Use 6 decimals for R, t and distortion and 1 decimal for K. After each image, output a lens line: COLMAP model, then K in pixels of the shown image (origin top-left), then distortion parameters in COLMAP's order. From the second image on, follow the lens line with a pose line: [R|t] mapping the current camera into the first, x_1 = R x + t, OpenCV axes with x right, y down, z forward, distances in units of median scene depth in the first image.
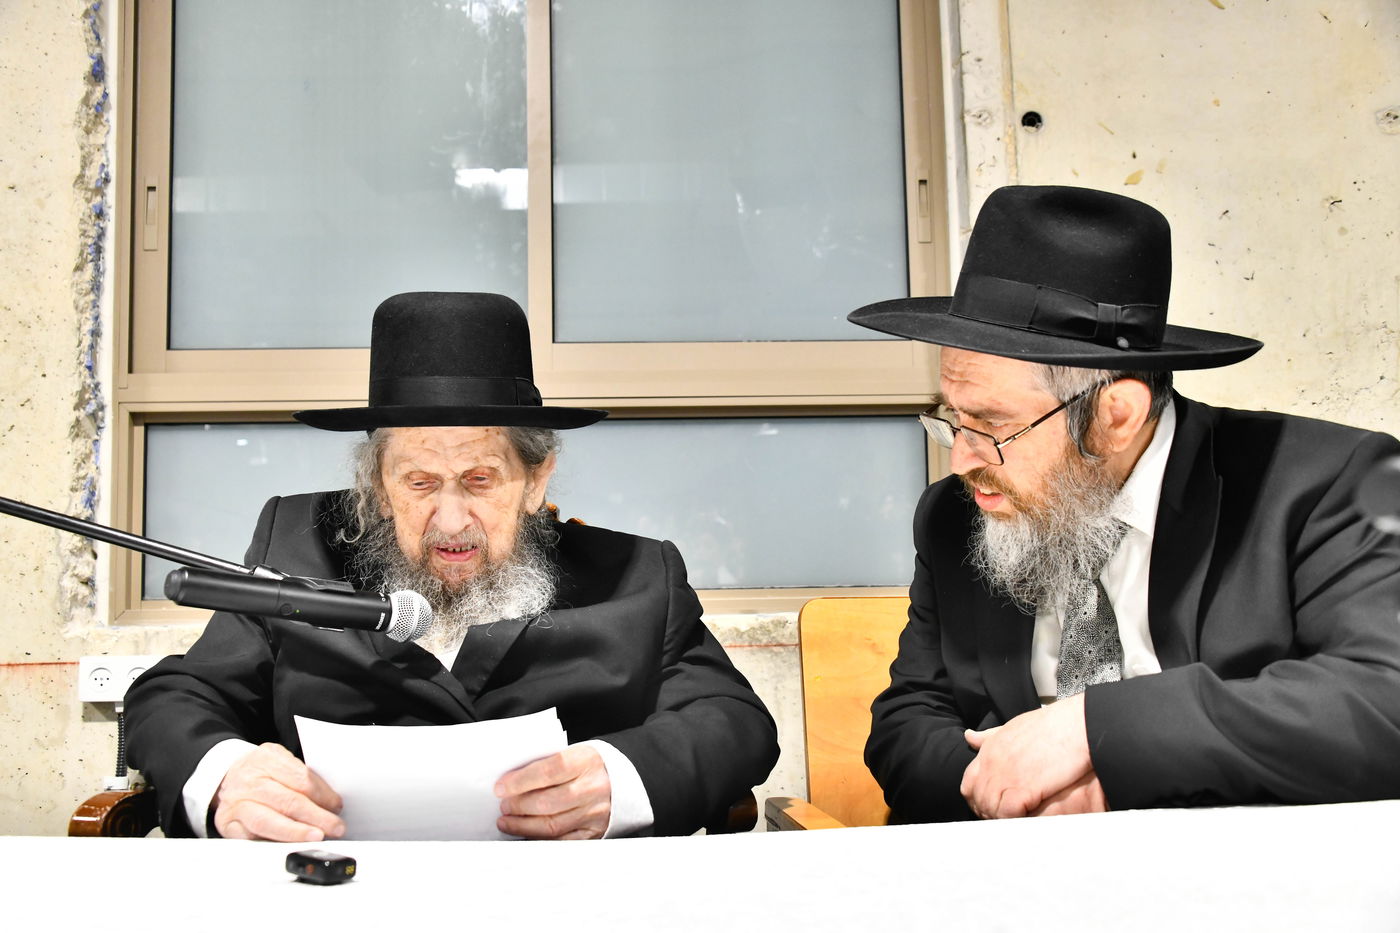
lens RADIAL K [[1320.6, 0, 704.7], [0, 1320.6, 471.8], [0, 0, 1]] dist [0.003474, 0.000000]
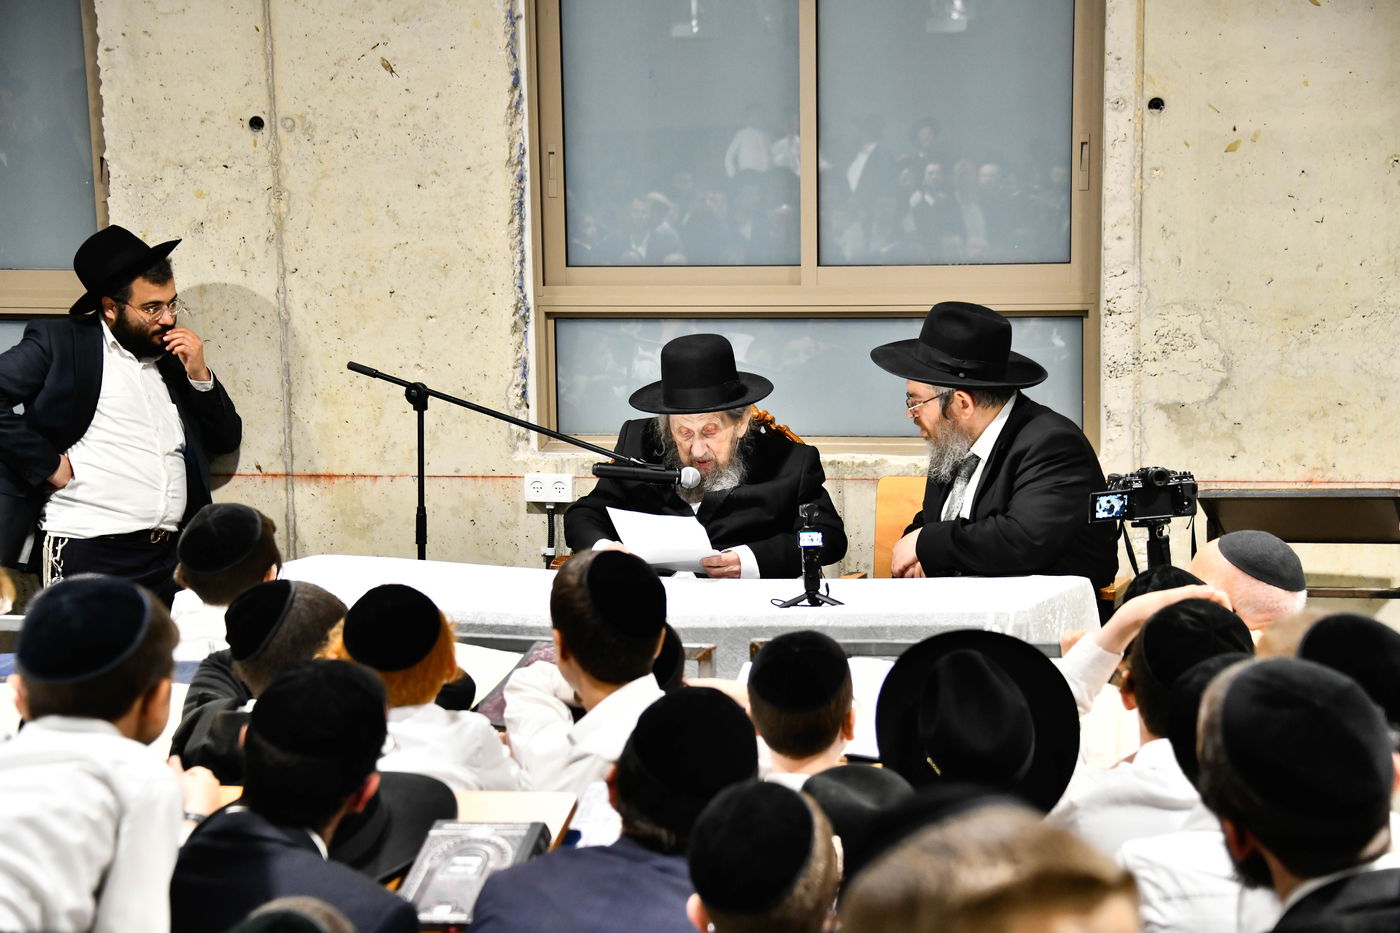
lens RADIAL K [[3090.0, 0, 677.2], [0, 3090.0, 485.8], [0, 0, 1]] dist [0.764754, 0.000000]
pose [[0.948315, 0.036046, -0.315276, 0.839383], [0.026606, 0.980998, 0.192187, -0.531972], [0.316212, -0.190642, 0.929336, -2.302157]]
